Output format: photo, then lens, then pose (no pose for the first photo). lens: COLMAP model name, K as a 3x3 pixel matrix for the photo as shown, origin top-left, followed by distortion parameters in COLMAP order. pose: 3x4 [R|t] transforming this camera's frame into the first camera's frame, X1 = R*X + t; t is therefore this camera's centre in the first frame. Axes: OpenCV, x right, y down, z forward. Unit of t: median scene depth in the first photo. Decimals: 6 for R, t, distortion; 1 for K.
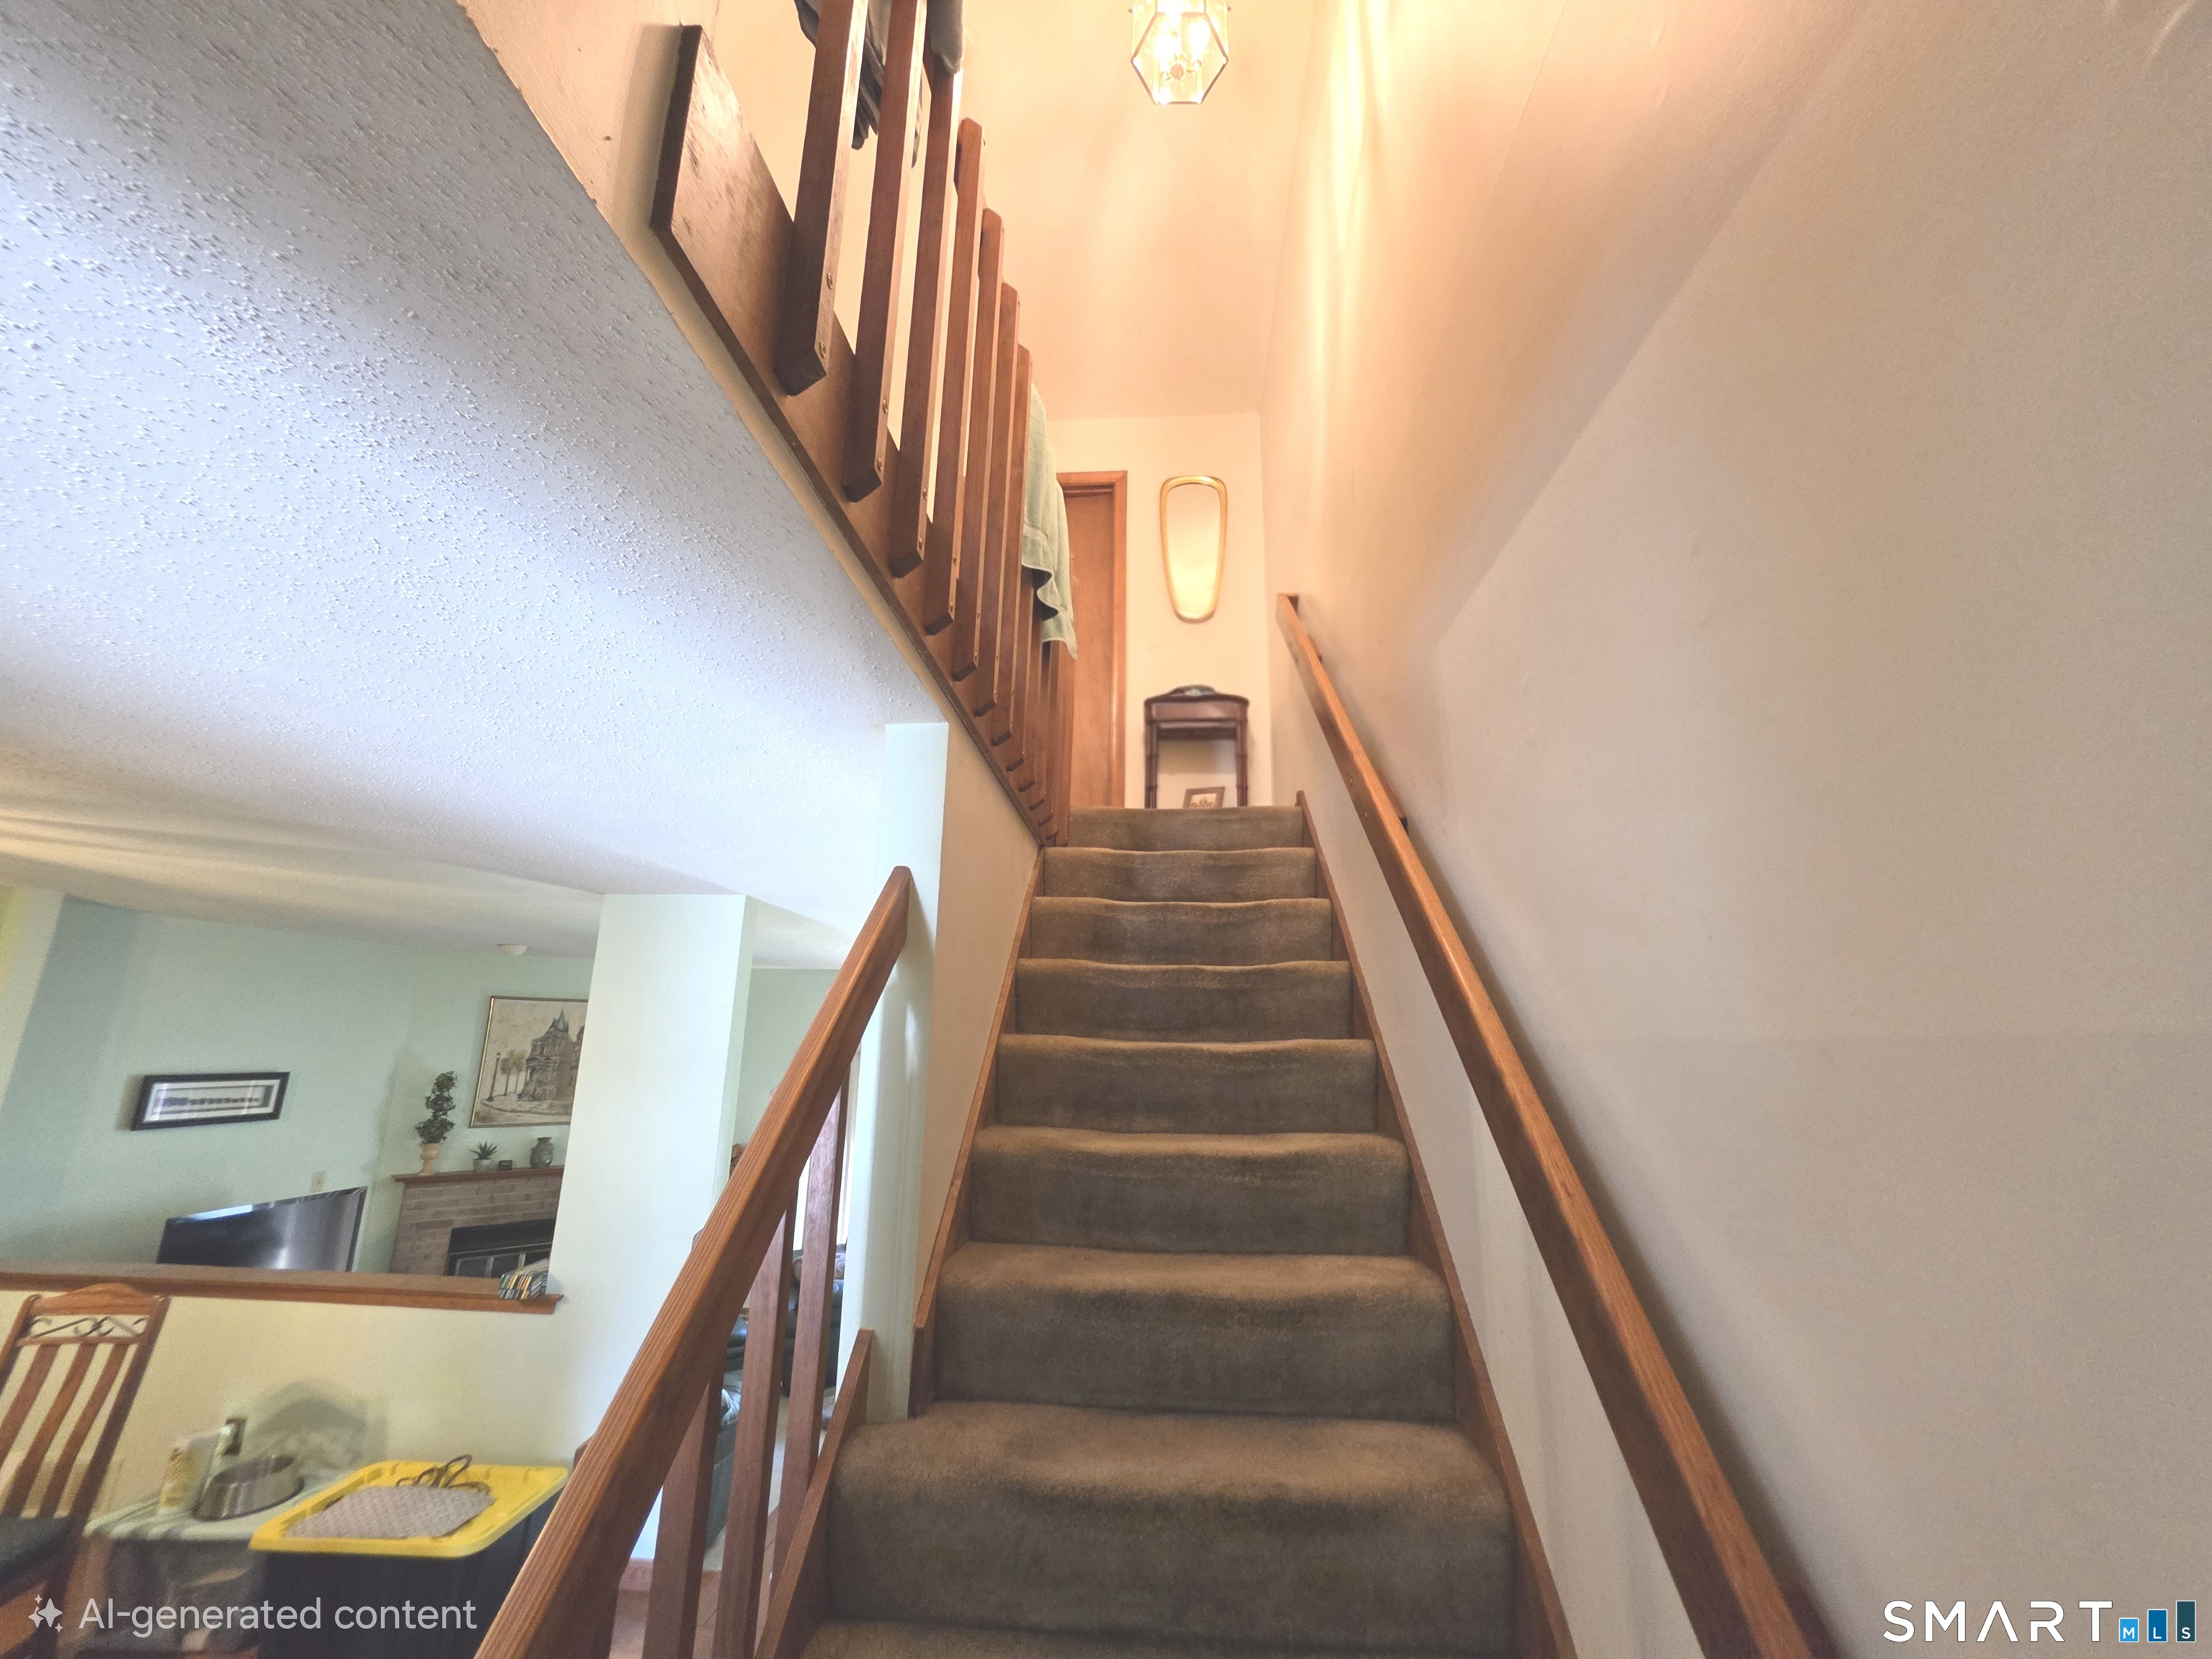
lens RADIAL K [[885.4, 0, 1107.8], [0, 885.4, 829.2], [0, 0, 1]] dist [-0.001955, 0.000050]
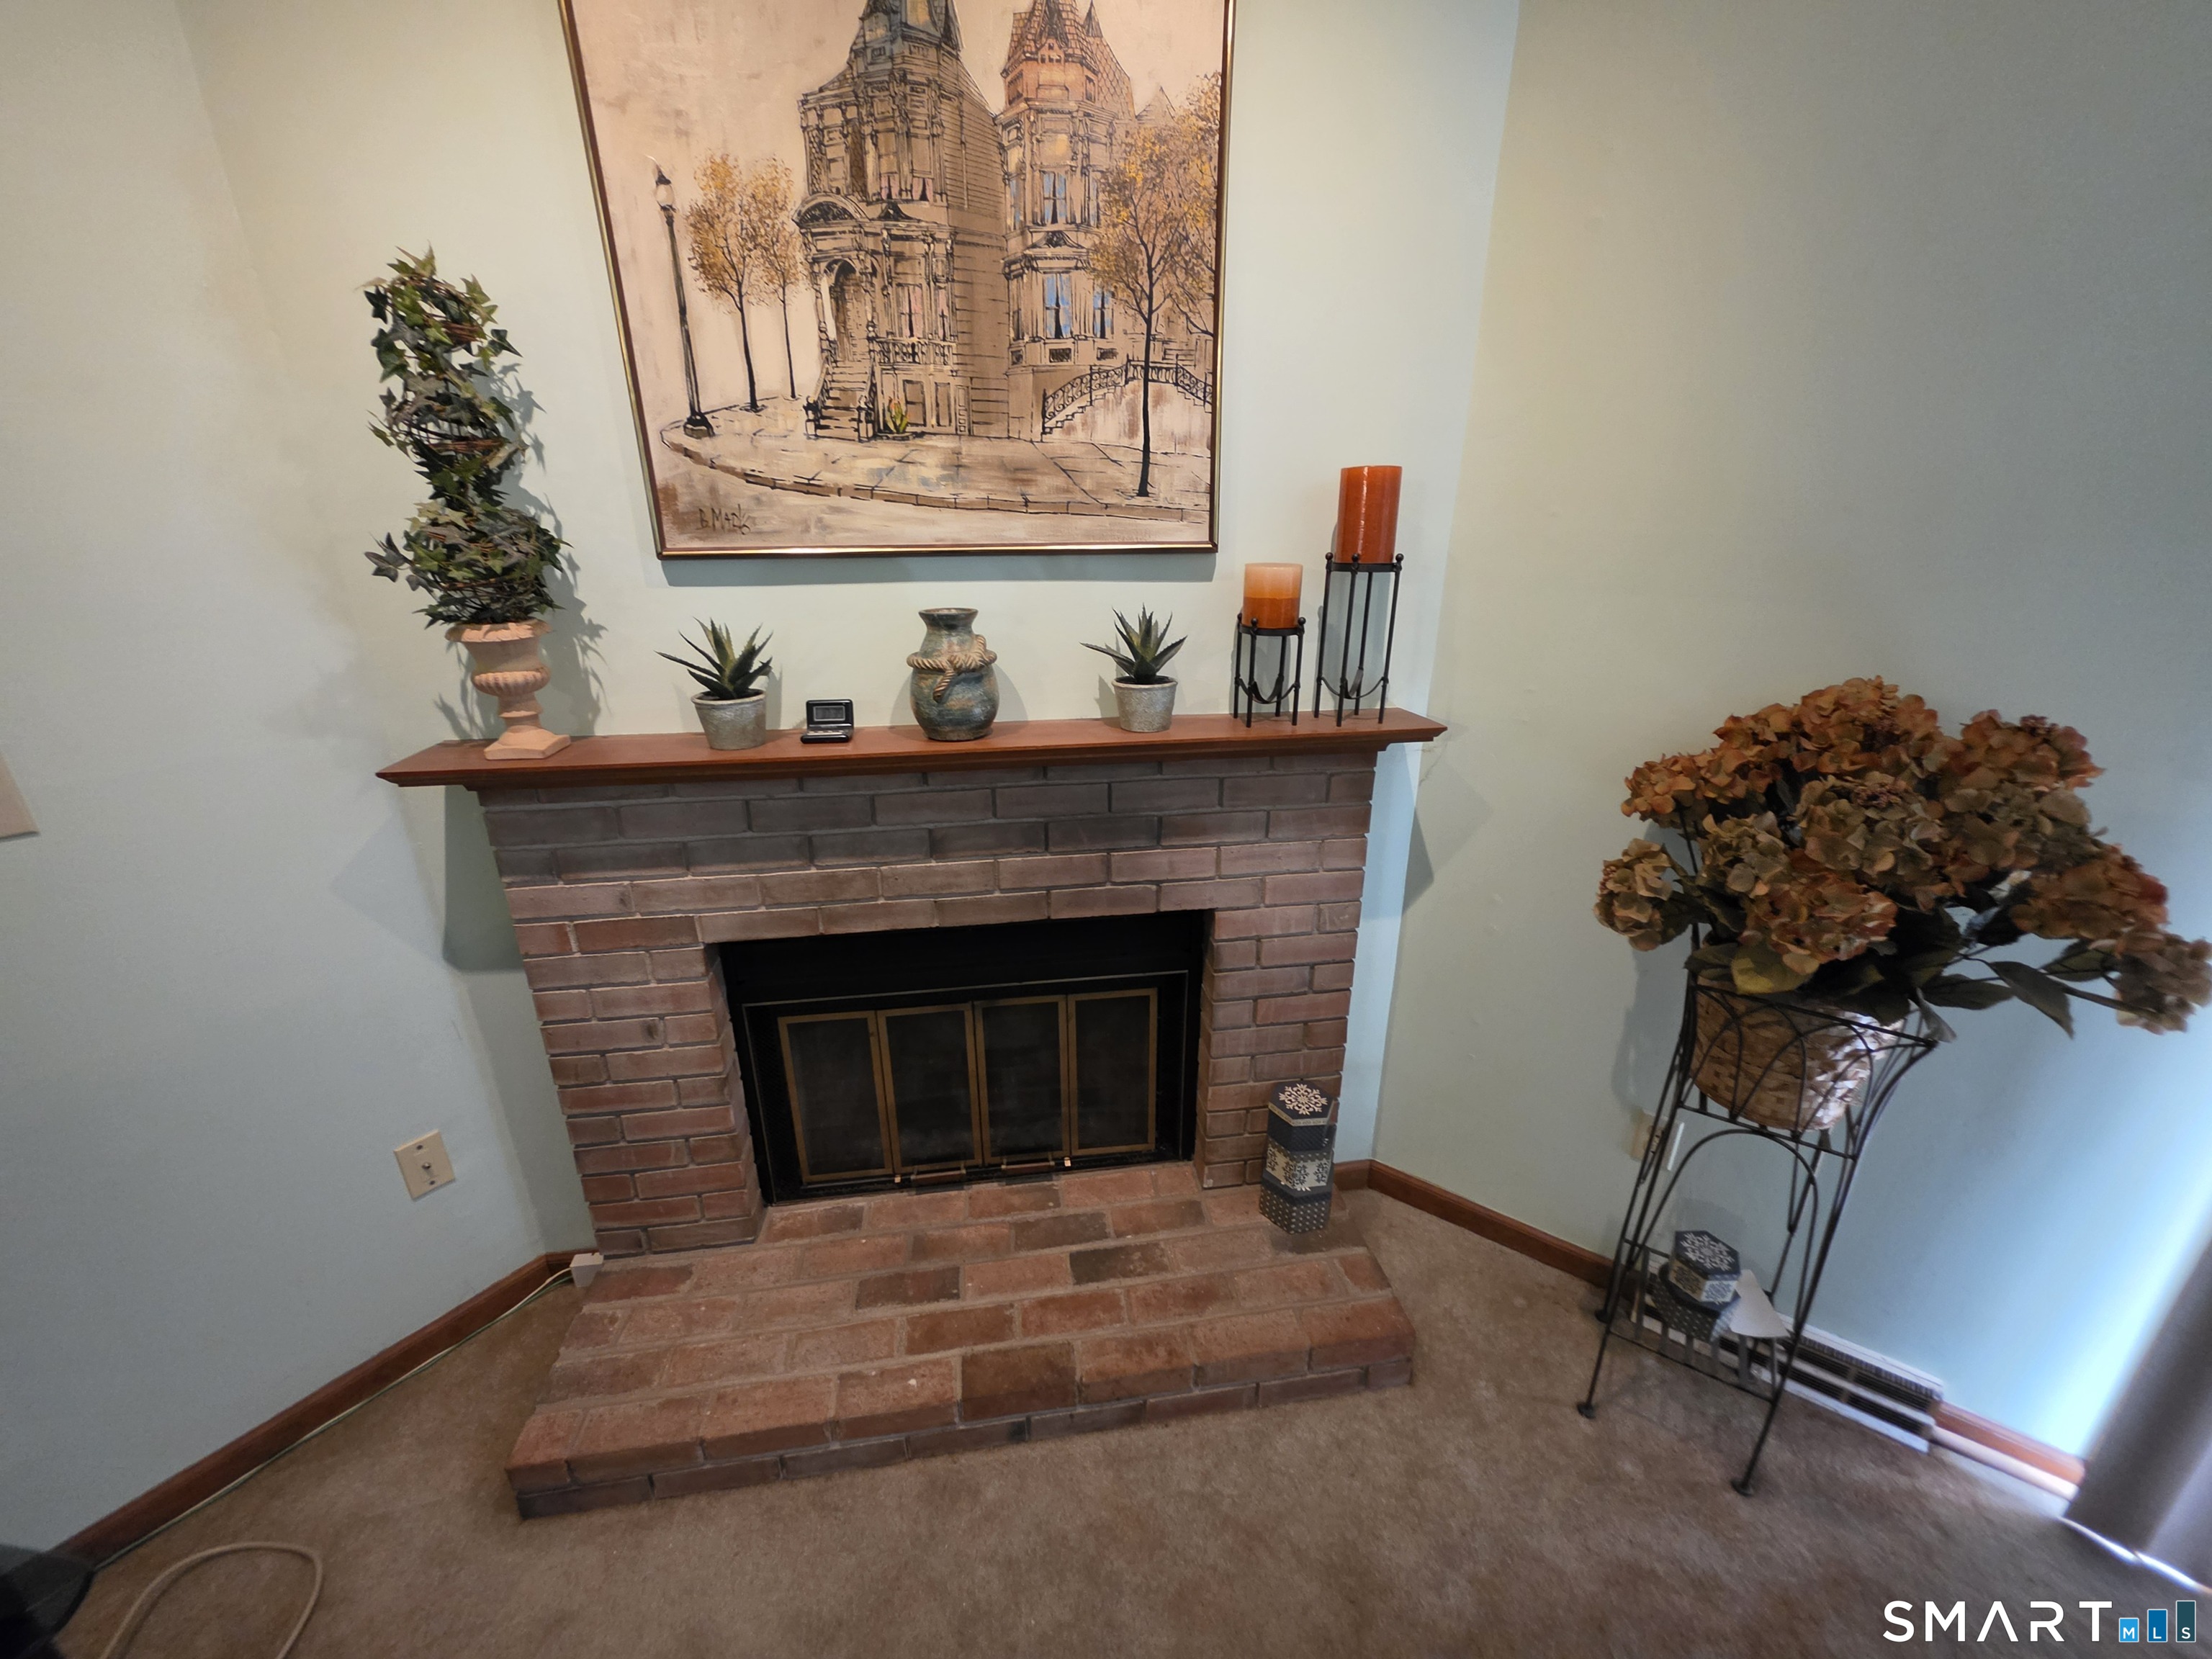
lens RADIAL K [[885.4, 0, 1122.4], [0, 885.4, 816.4], [0, 0, 1]] dist [-0.001955, 0.000050]
pose [[0.859176, 0.166835, -0.483718, -0.483405], [0.132495, 0.840569, 0.525251, 0.280666], [0.494229, -0.515373, 0.700092, 0.837399]]
